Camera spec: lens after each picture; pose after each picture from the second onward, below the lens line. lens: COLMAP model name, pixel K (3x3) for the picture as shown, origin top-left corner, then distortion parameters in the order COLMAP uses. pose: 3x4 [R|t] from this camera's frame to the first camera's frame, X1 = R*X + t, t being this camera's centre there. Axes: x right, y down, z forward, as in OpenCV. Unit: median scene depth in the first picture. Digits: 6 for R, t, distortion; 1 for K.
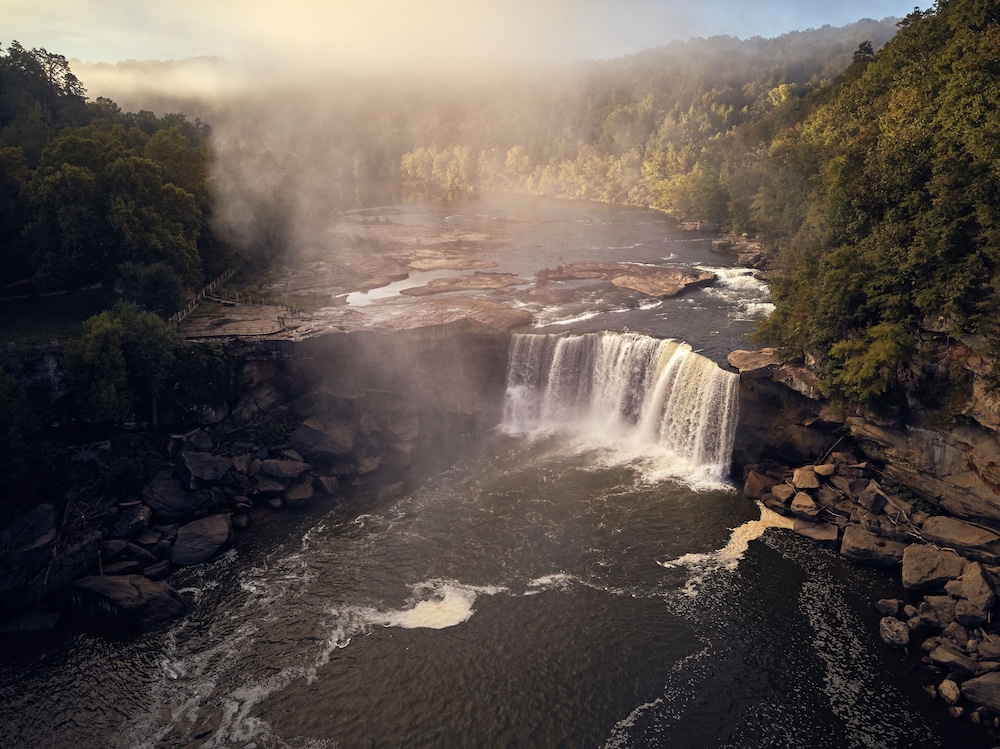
lens RADIAL K [[767.9, 0, 500.0], [0, 767.9, 374.5], [0, 0, 1]] dist [0.003857, 0.012976]
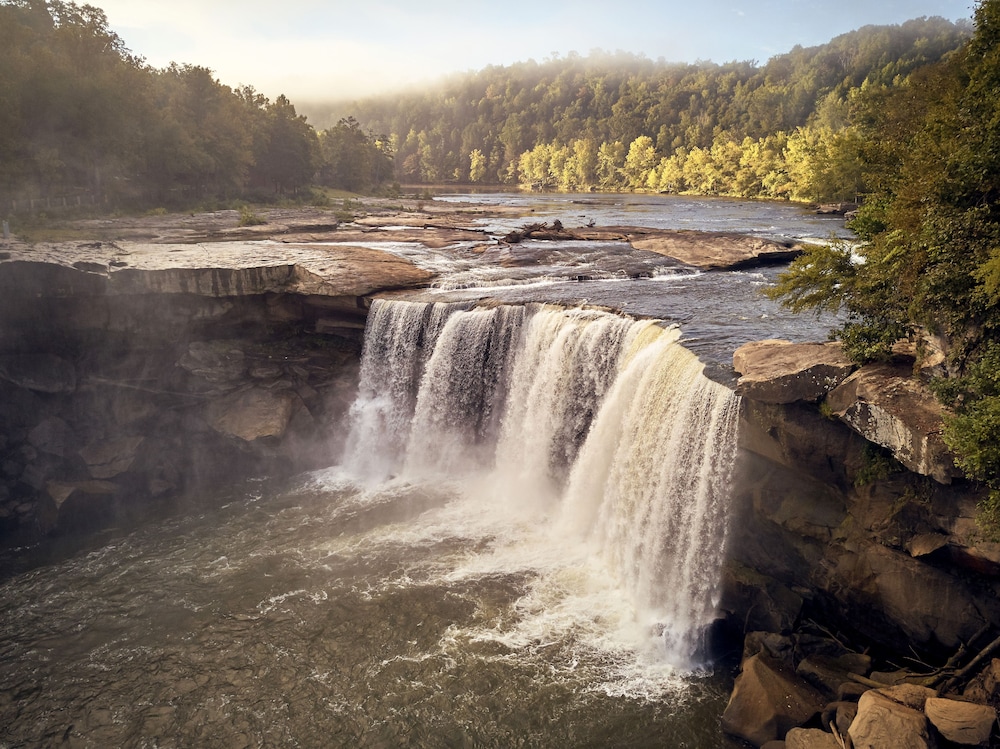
lens RADIAL K [[767.9, 0, 500.0], [0, 767.9, 374.5], [0, 0, 1]] dist [0.003857, 0.012976]
pose [[0.972714, 0.073505, -0.220057, 0.229640], [-0.083339, 0.995880, -0.035732, 0.012208], [0.216524, 0.053097, 0.974832, 0.498729]]
